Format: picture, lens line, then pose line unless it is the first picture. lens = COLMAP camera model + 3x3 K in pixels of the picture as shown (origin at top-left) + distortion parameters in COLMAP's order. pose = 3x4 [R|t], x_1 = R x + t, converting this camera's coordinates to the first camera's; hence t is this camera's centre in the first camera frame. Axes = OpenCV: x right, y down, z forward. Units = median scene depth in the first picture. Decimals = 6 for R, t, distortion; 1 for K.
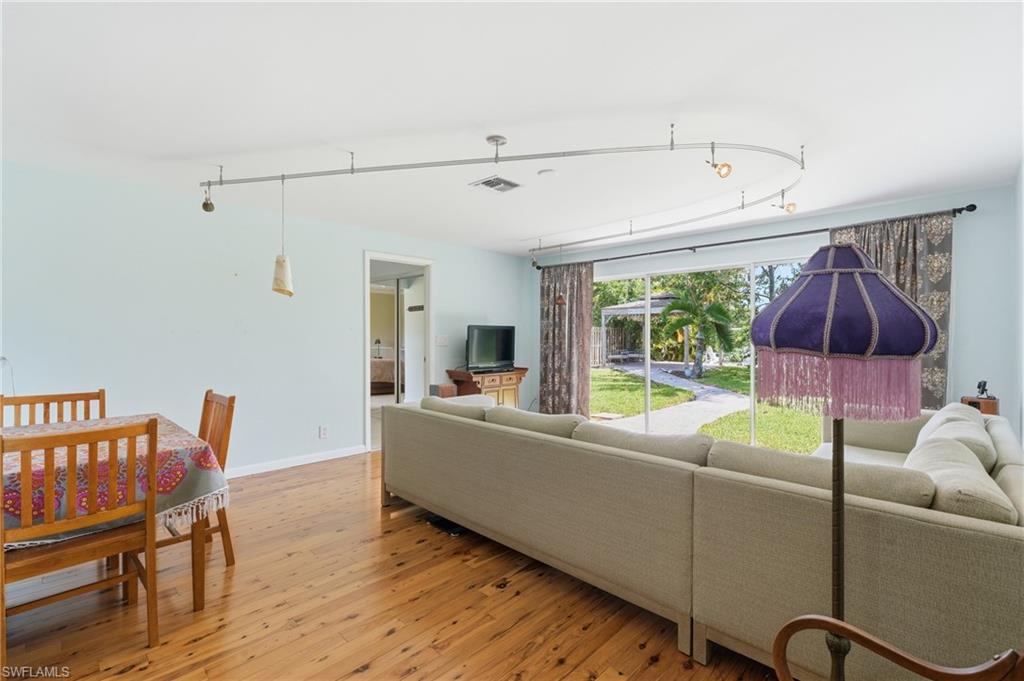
lens RADIAL K [[464.1, 0, 508.2], [0, 464.1, 340.1], [0, 0, 1]] dist [-0.009139, 0.001143]
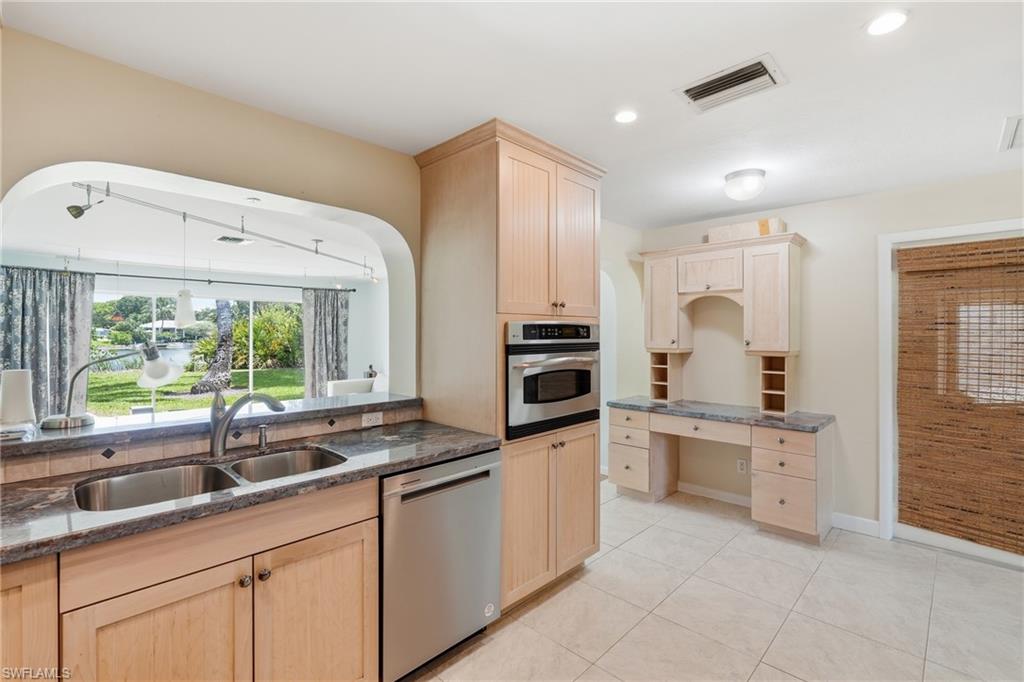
lens RADIAL K [[464.1, 0, 506.7], [0, 464.1, 333.3], [0, 0, 1]] dist [-0.009139, 0.001143]
pose [[0.000872, -0.000079, 1.000000, -1.272567], [0.007436, 0.999972, 0.000072, -0.063842], [-0.999972, 0.007436, 0.000873, 0.226428]]
